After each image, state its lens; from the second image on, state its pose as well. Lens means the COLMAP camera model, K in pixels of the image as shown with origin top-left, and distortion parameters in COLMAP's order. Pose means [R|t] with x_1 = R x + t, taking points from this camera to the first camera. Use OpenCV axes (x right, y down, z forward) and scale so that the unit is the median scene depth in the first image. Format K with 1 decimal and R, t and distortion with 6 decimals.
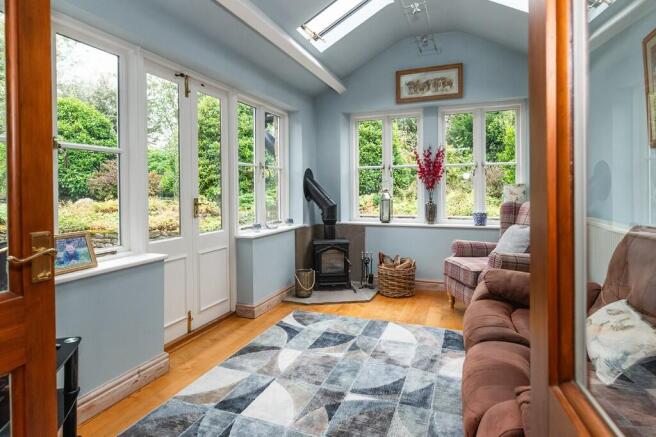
lens RADIAL K [[348.6, 0, 338.7], [0, 348.6, 198.5], [0, 0, 1]] dist [-0.002297, 0.000047]
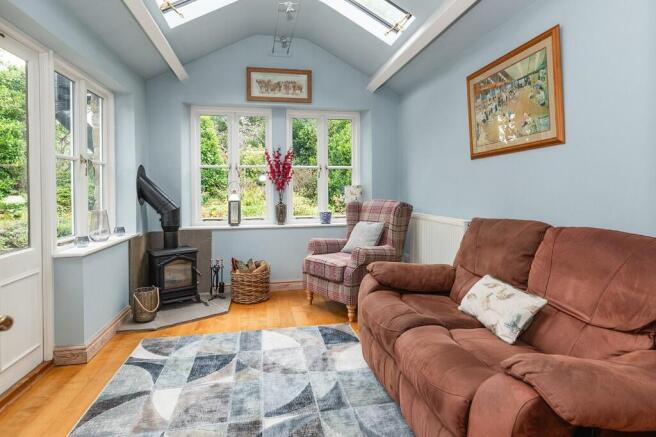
lens RADIAL K [[345.4, 0, 328.0], [0, 345.4, 198.2], [0, 0, 1]] dist [-0.001978, -0.000286]
pose [[0.858903, -0.011305, 0.512014, -0.147963], [0.013097, 0.999914, 0.000108, -0.001814], [-0.511972, 0.006613, 0.858977, 0.082946]]
